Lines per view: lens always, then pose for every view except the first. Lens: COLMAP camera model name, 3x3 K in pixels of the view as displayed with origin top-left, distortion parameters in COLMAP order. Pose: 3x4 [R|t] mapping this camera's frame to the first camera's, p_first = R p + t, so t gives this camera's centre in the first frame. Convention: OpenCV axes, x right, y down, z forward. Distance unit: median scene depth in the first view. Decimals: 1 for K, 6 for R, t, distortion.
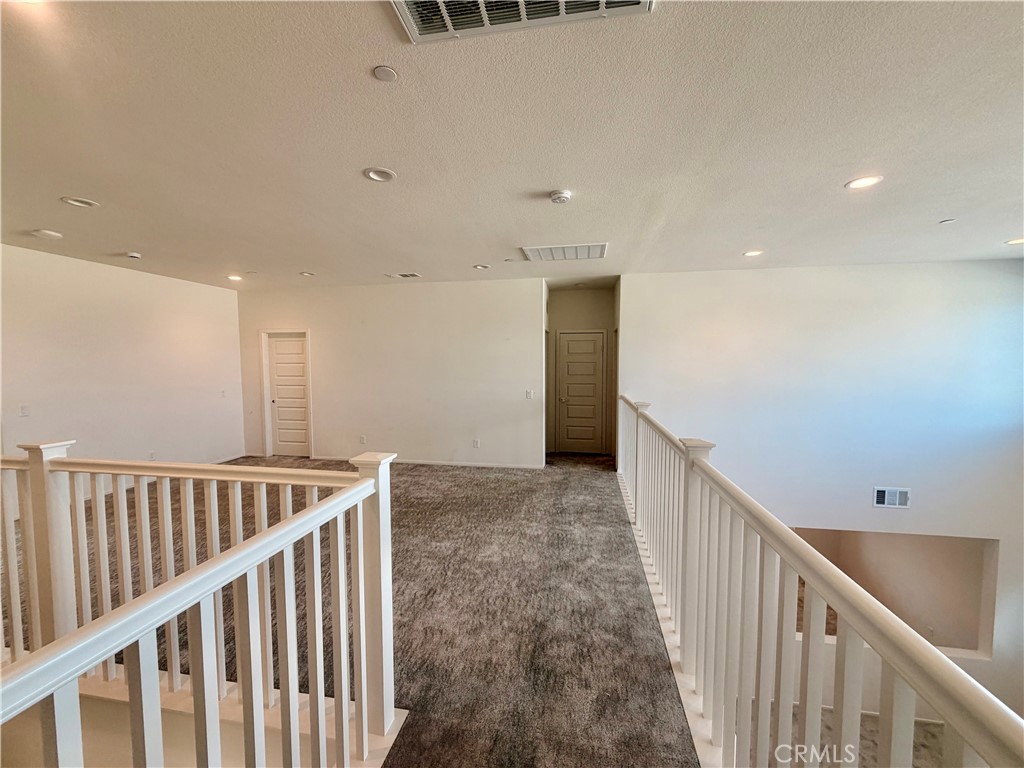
lens RADIAL K [[407.6, 0, 512.4], [0, 407.6, 384.7], [0, 0, 1]] dist [0.001869, 0.000052]
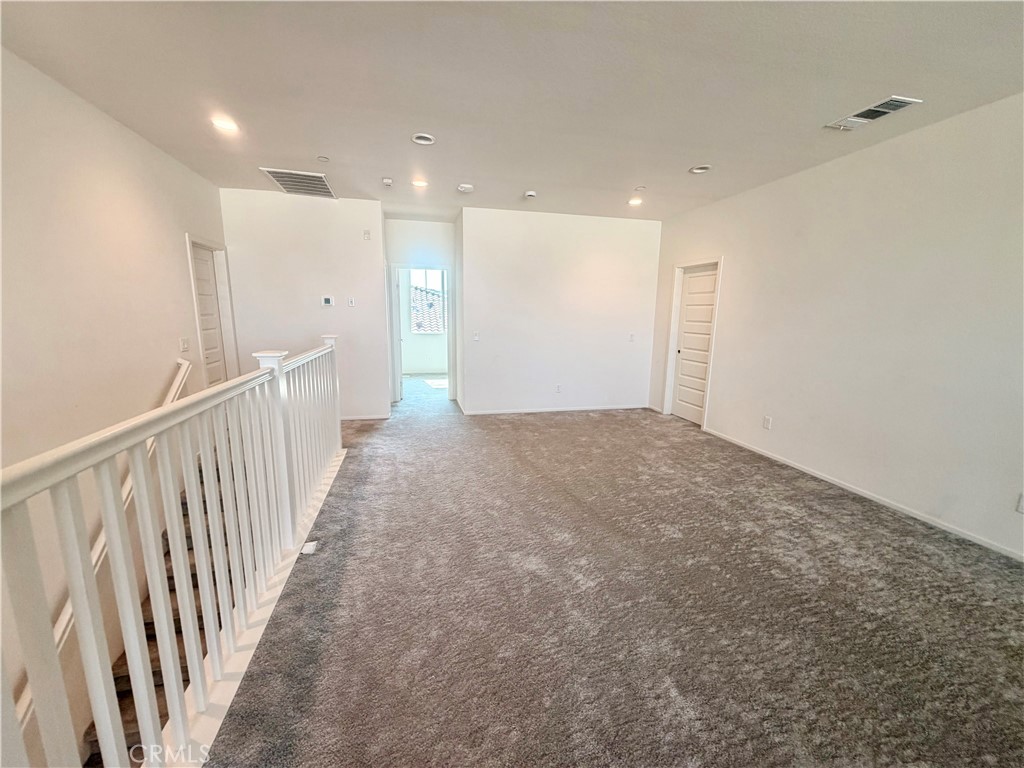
lens RADIAL K [[407.6, 0, 510.3], [0, 407.6, 385.8], [0, 0, 1]] dist [0.001869, 0.000052]
pose [[0.393822, 0.175425, -0.902292, 0.055159], [-0.070889, 0.984492, 0.160466, 0.000604], [0.916449, 0.000767, 0.400151, 0.392646]]
